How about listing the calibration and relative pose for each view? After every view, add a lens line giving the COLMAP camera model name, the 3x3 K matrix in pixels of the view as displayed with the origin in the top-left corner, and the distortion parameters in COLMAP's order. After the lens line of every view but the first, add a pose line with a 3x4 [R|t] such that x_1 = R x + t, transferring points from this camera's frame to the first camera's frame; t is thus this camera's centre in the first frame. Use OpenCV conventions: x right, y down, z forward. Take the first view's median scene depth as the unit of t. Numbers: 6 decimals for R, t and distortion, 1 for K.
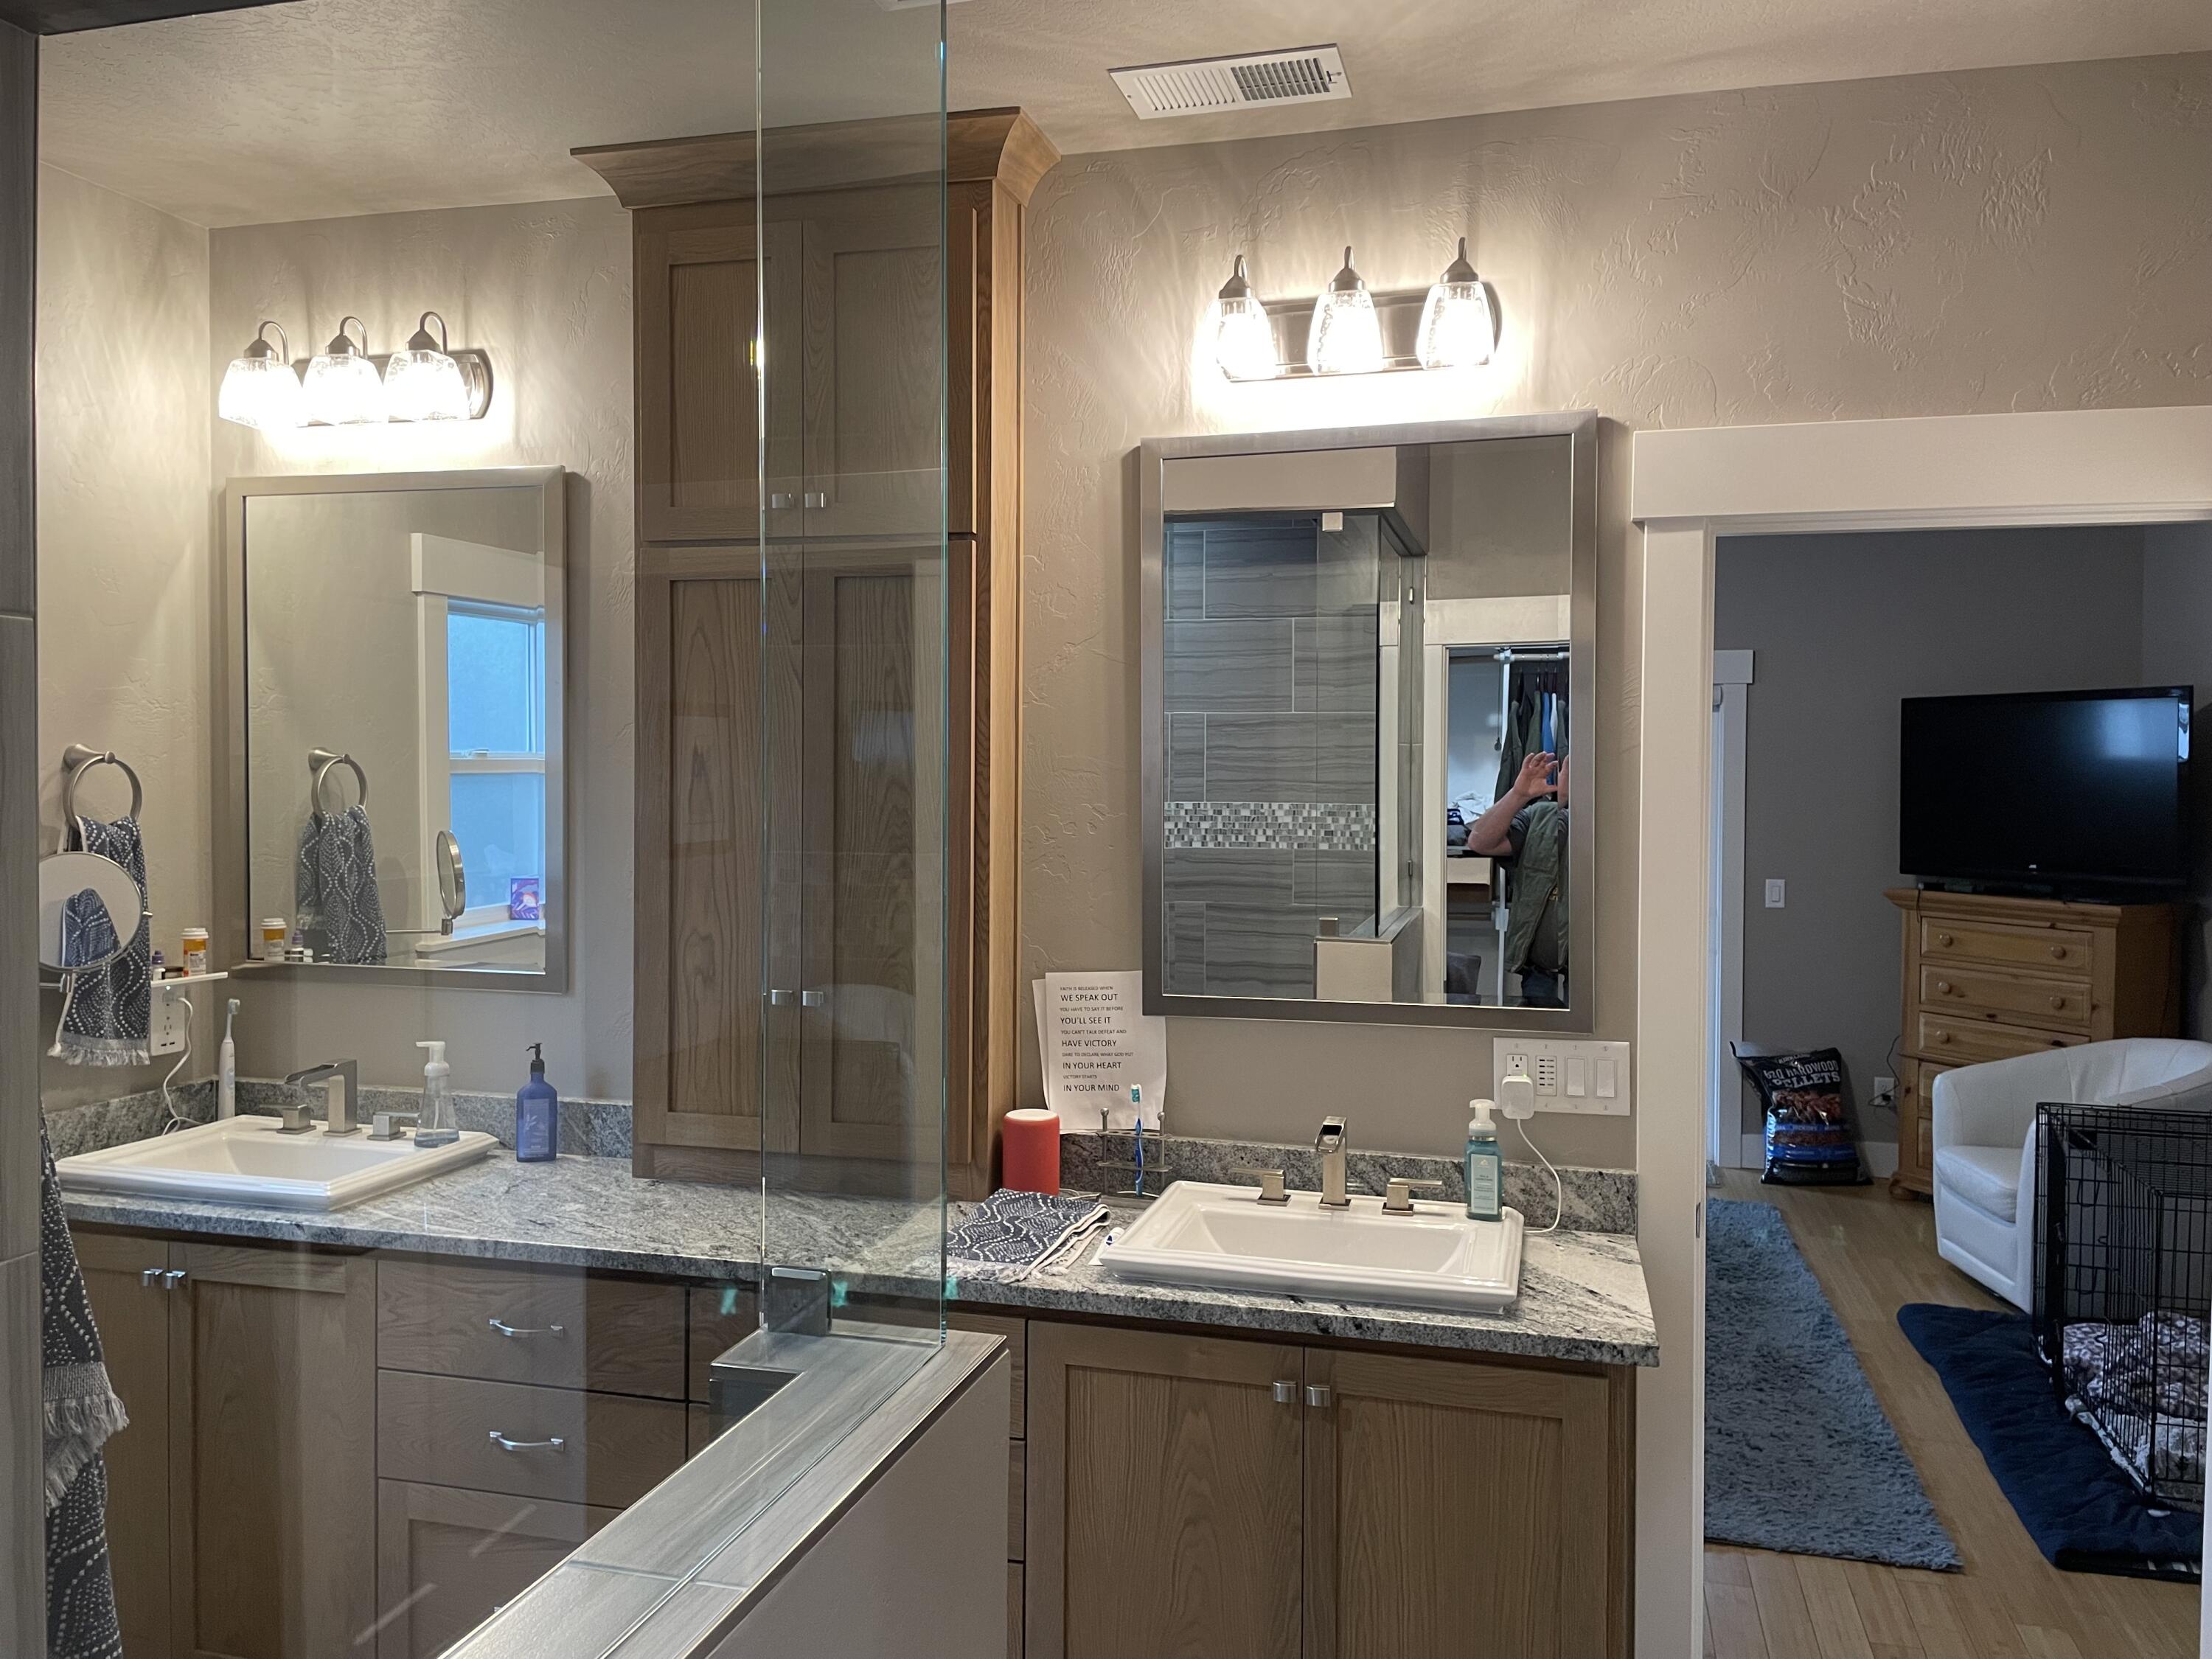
lens RADIAL K [[1663.1, 0, 1106.7], [0, 1663.1, 810.8], [0, 0, 1]] dist [0.095600, -0.112477]
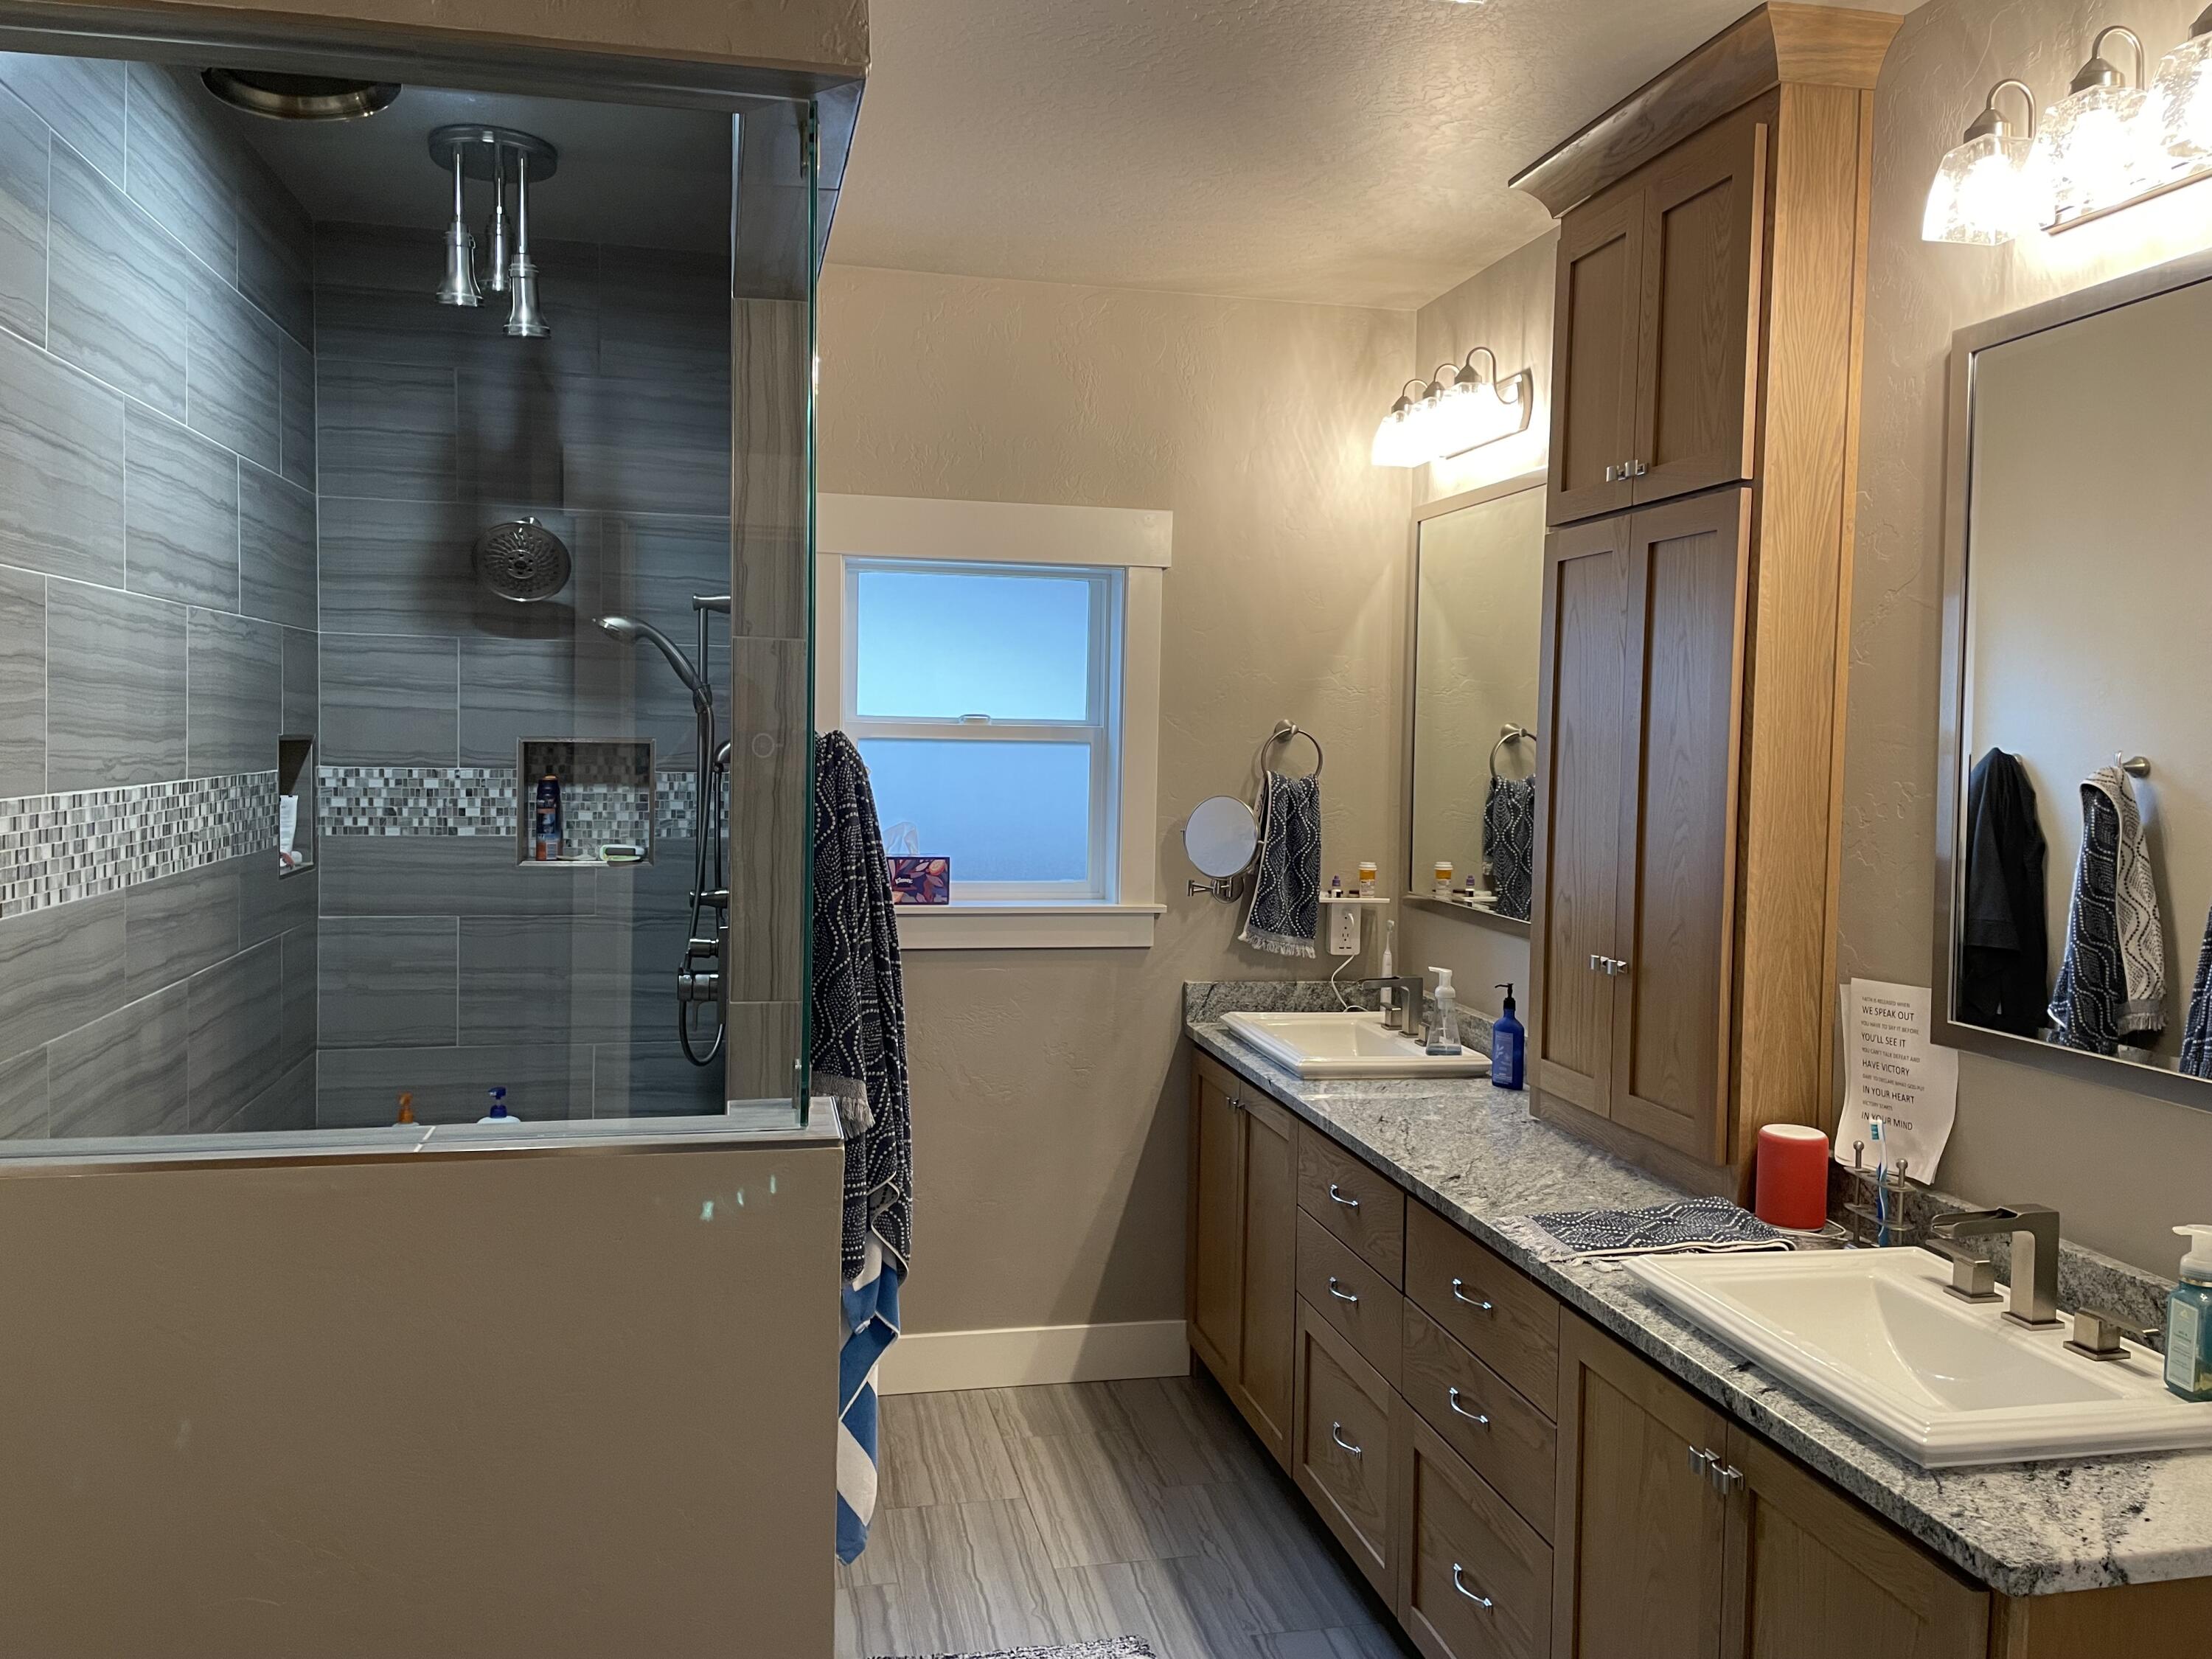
lens RADIAL K [[1663.1, 0, 1099.6], [0, 1663.1, 814.7], [0, 0, 1]] dist [0.095600, -0.112477]
pose [[0.467005, 0.046450, -0.883034, 0.552075], [-0.038869, 0.998732, 0.031979, 0.000329], [0.883400, 0.019389, 0.468219, 0.247217]]
